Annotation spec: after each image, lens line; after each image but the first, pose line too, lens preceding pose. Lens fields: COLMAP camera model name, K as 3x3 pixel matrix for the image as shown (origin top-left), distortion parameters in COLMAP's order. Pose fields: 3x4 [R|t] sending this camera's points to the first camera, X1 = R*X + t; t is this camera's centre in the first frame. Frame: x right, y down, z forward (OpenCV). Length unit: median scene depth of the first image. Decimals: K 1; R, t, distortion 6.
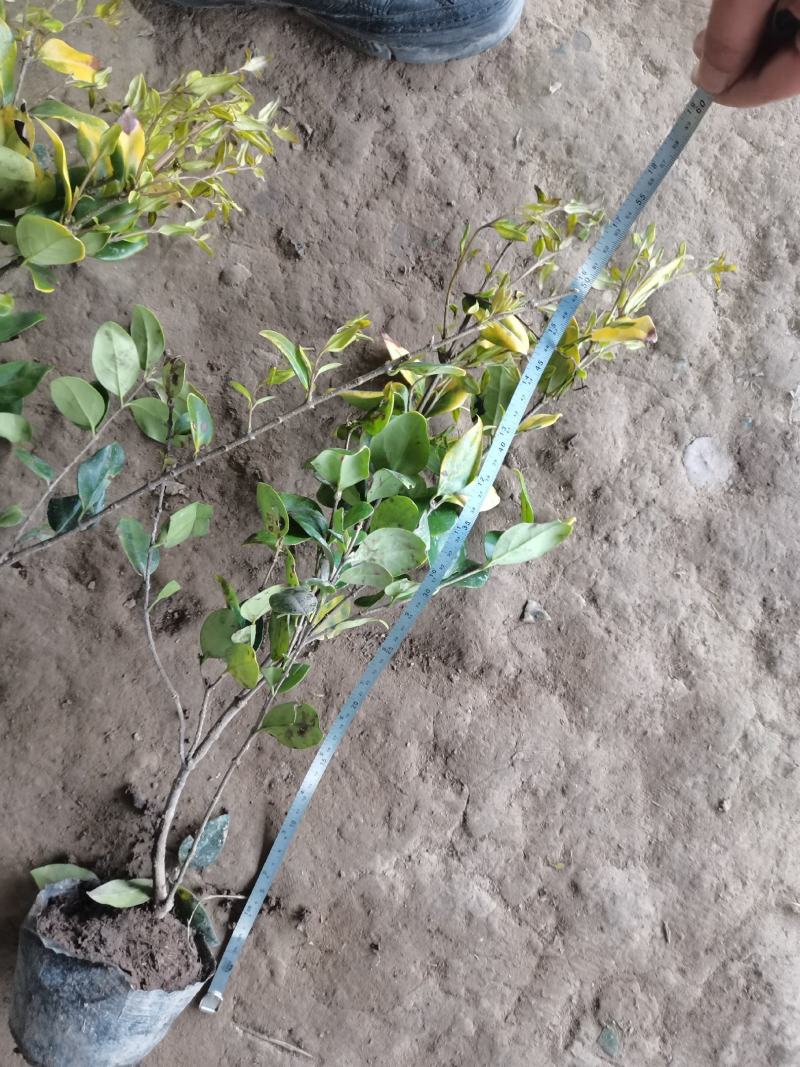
lens RADIAL K [[797.0, 0, 399.4], [0, 797.0, 533.1], [0, 0, 1]] dist [0.016349, -0.015411]
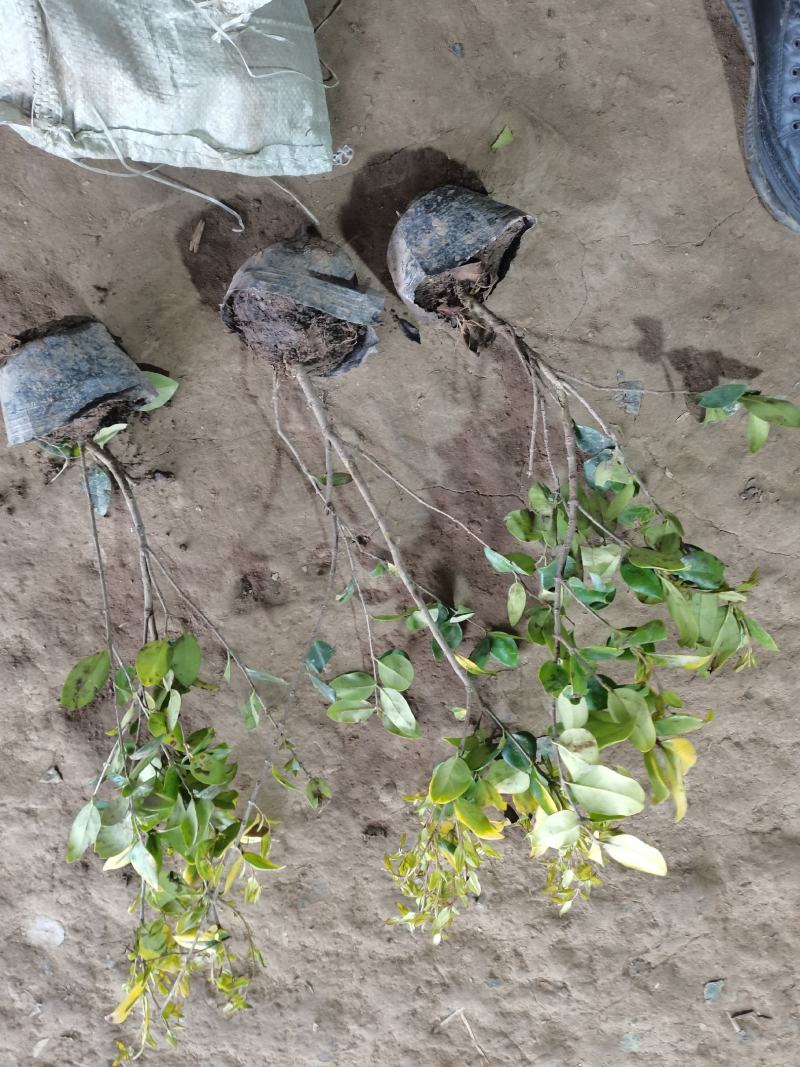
lens RADIAL K [[797.0, 0, 400.0], [0, 797.0, 533.1], [0, 0, 1]] dist [0.016349, -0.015411]
pose [[-0.728277, 0.684060, 0.040917, -0.587132], [-0.679731, -0.713503, -0.169939, 0.222650], [-0.087054, -0.151575, 0.984605, -0.304732]]
